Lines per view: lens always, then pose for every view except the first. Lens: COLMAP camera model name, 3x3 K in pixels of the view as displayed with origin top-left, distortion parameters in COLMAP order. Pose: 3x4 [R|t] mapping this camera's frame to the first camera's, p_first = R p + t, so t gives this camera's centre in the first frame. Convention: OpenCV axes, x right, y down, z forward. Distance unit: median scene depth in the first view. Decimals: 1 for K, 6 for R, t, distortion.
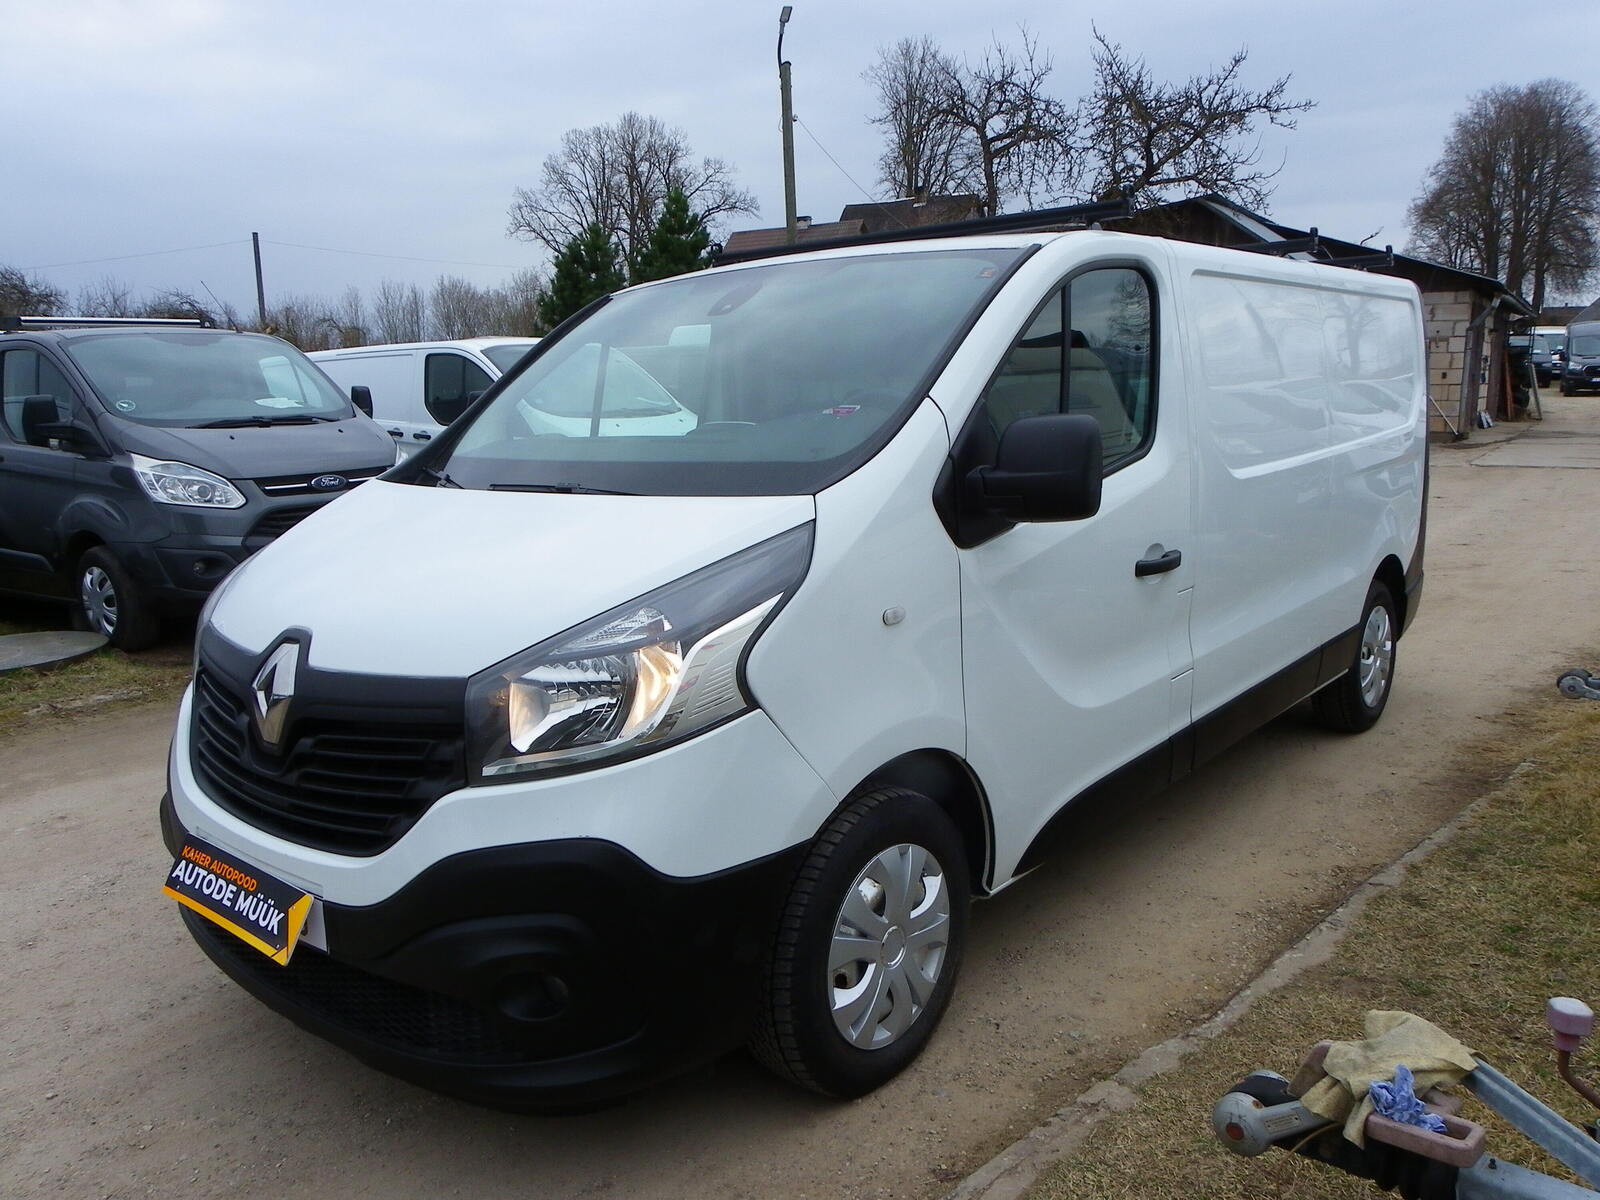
lens RADIAL K [[1214.1, 0, 812.5], [0, 1214.1, 596.3], [0, 0, 1]] dist [-0.016120, 0.000352]
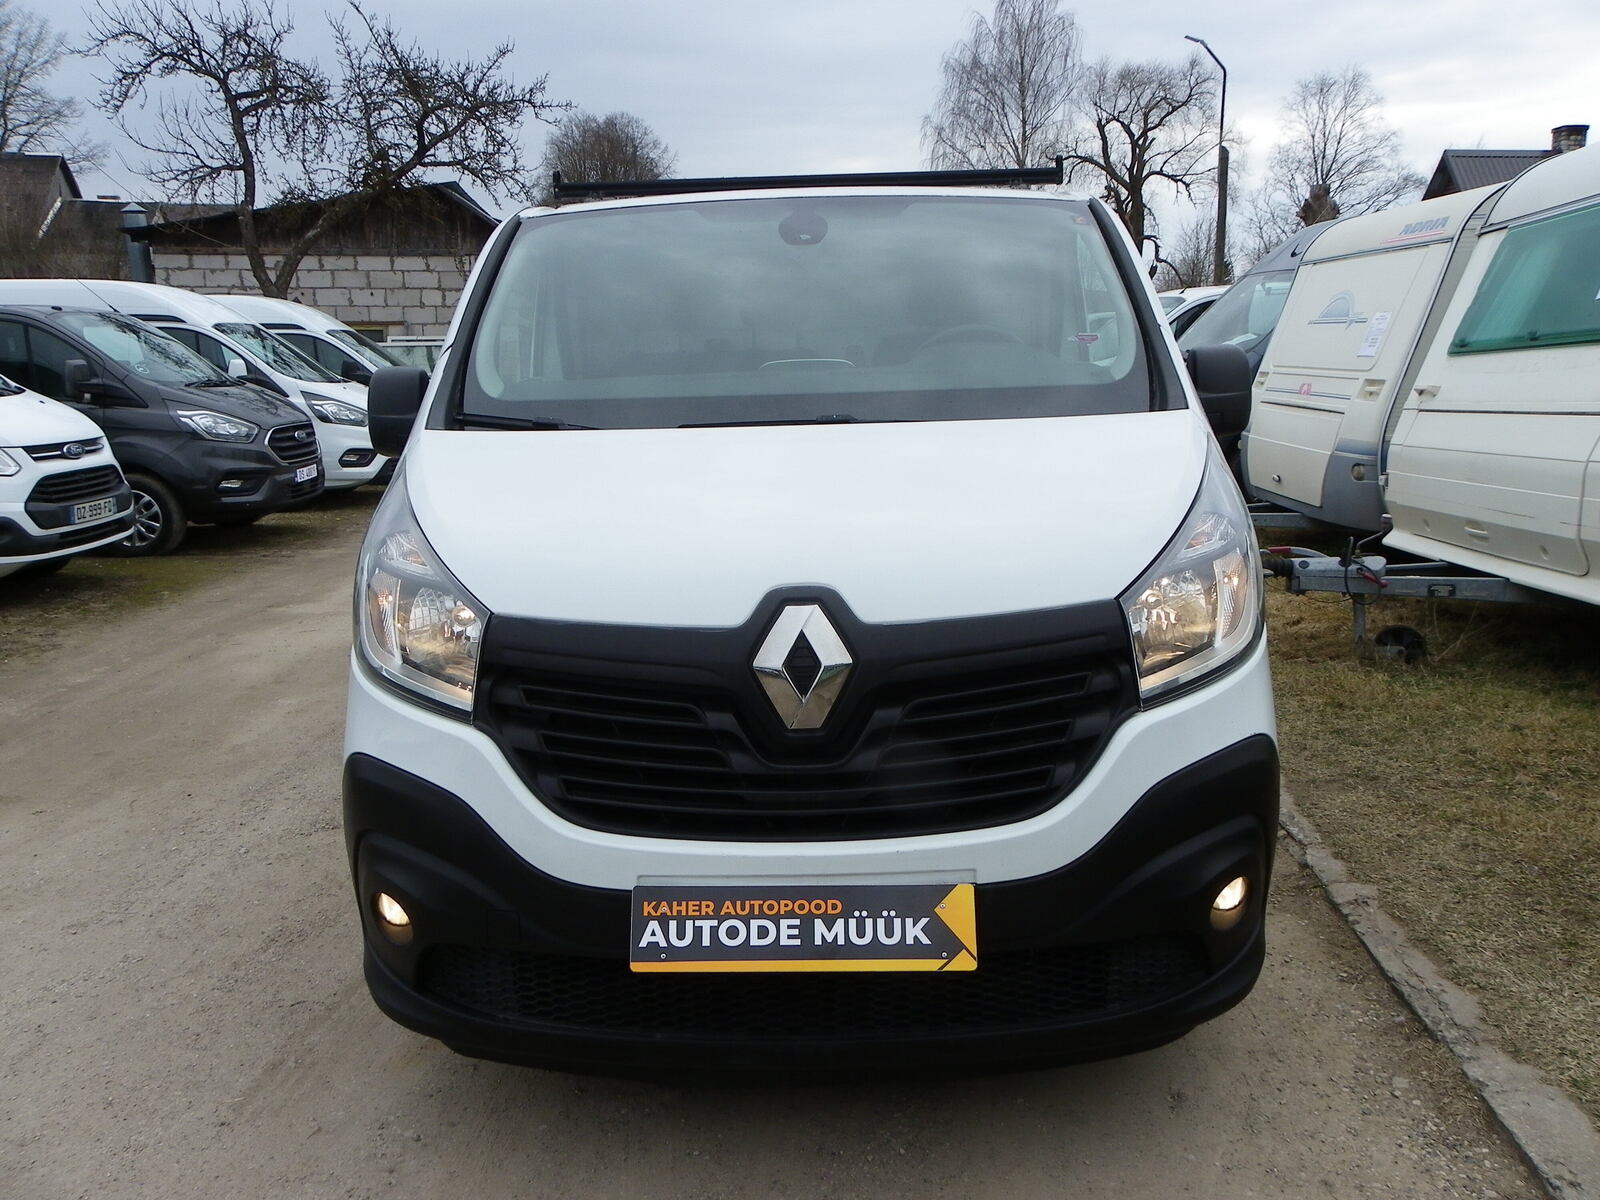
lens RADIAL K [[1214.1, 0, 812.5], [0, 1214.1, 596.3], [0, 0, 1]] dist [-0.016120, 0.000352]
pose [[0.767709, -0.108001, 0.631632, -0.136364], [0.106530, 0.993489, 0.040393, 0.000589], [-0.631882, 0.036278, 0.774215, 0.055587]]
